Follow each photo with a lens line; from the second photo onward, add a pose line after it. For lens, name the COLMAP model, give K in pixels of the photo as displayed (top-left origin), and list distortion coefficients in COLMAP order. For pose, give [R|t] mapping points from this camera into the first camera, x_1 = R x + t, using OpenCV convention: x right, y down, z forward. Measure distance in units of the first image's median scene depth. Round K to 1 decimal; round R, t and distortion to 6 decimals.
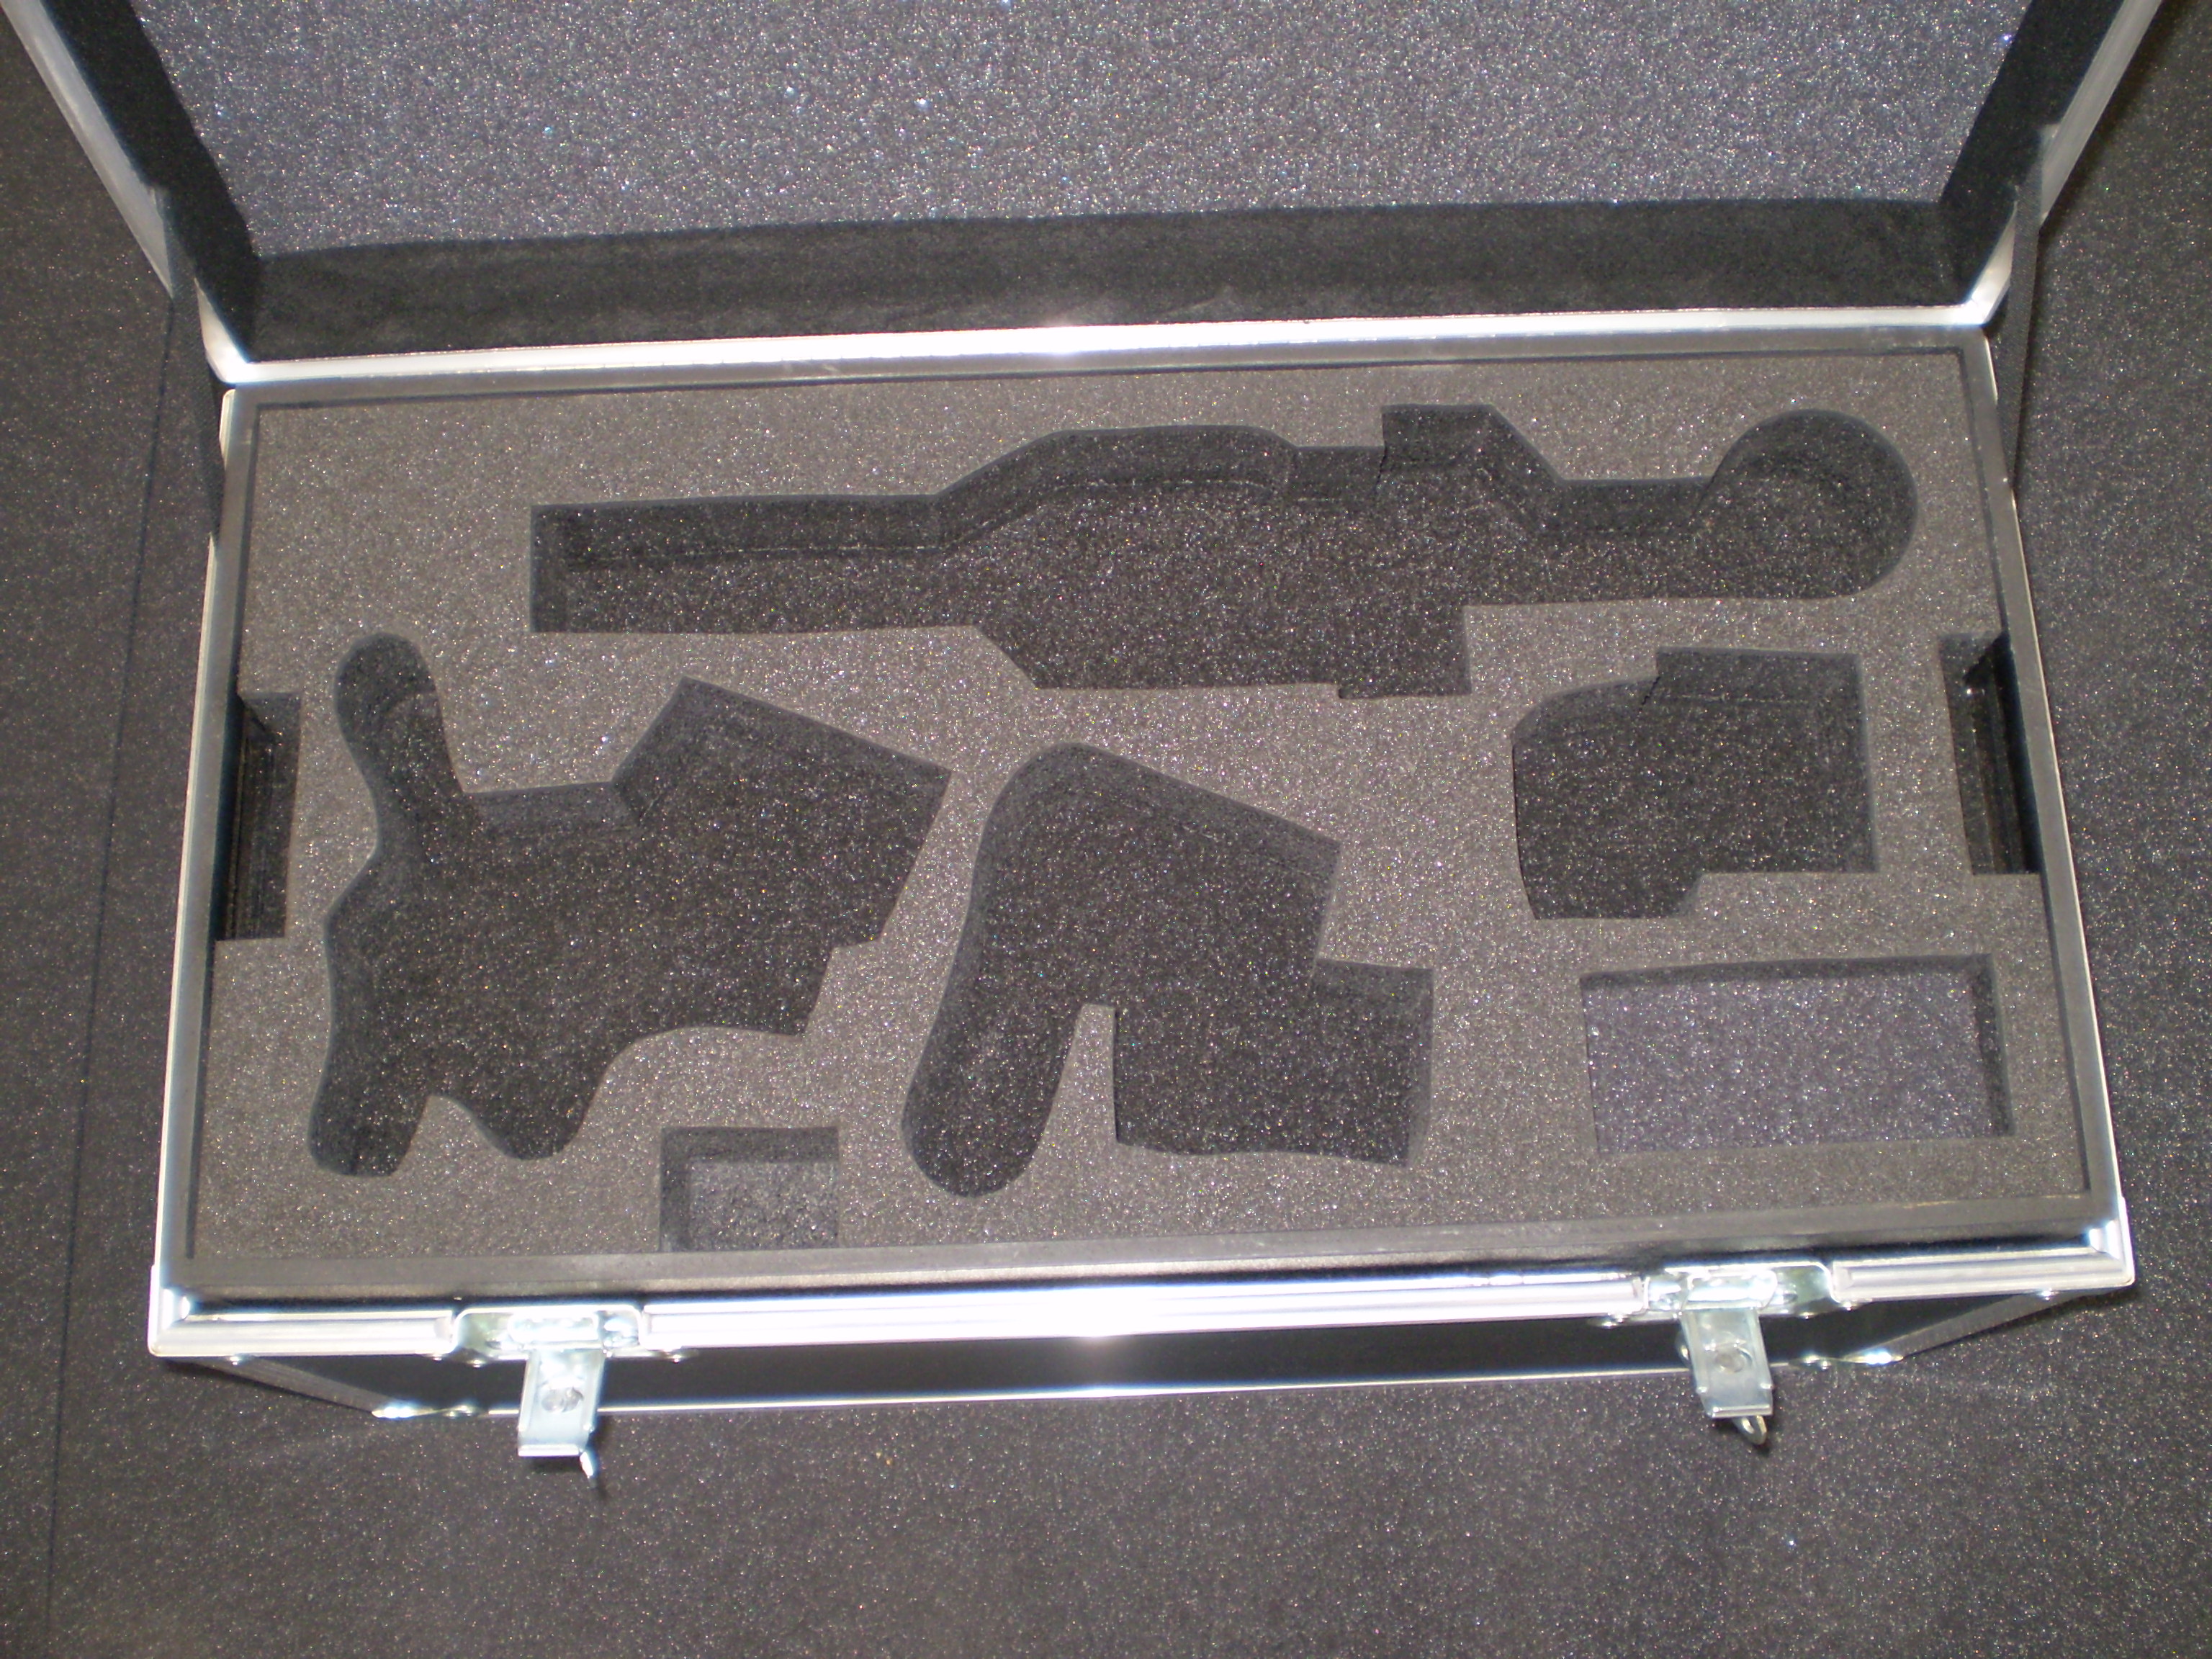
lens RADIAL K [[2507.2, 0, 1106.0], [0, 2507.2, 829.5], [0, 0, 1]] dist [-0.124940, -0.036507]
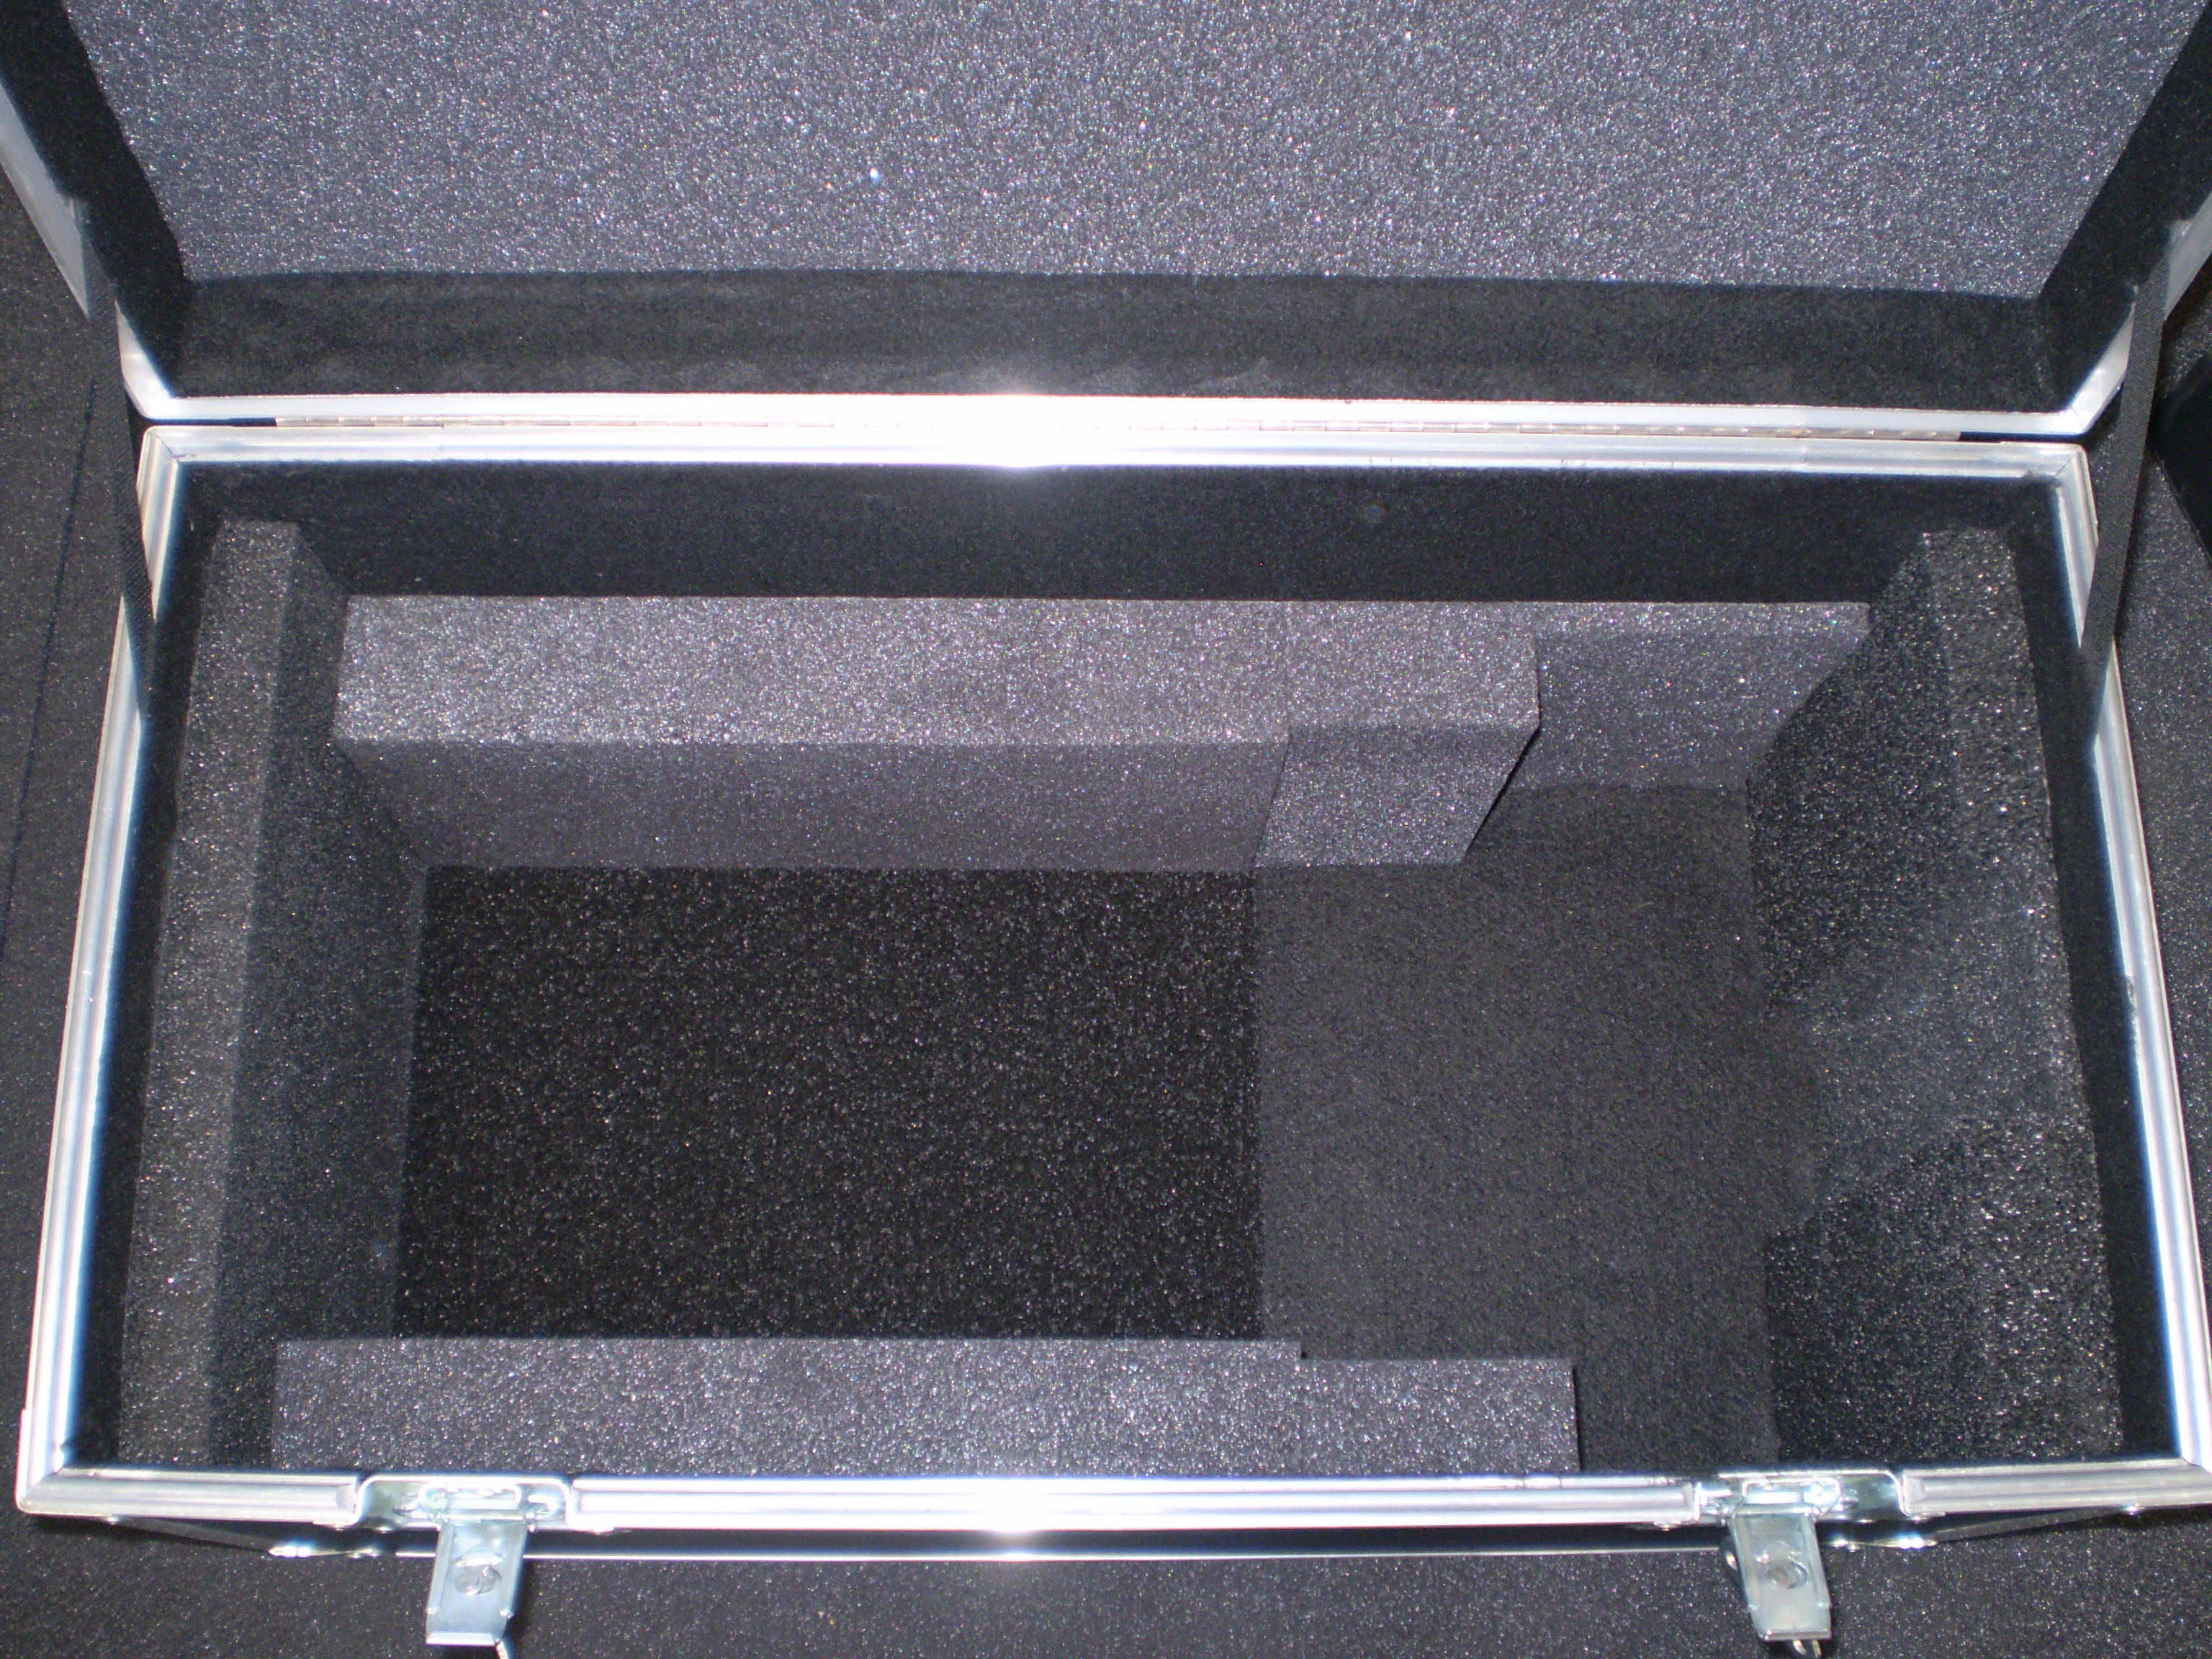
lens RADIAL K [[2507.2, 0, 1106.0], [0, 2507.2, 829.5], [0, 0, 1]] dist [-0.124940, -0.036507]
pose [[0.999010, 0.037712, 0.023617, -0.023909], [-0.037191, 0.999063, -0.022130, -0.025626], [-0.024430, 0.021230, 0.999476, 0.101632]]
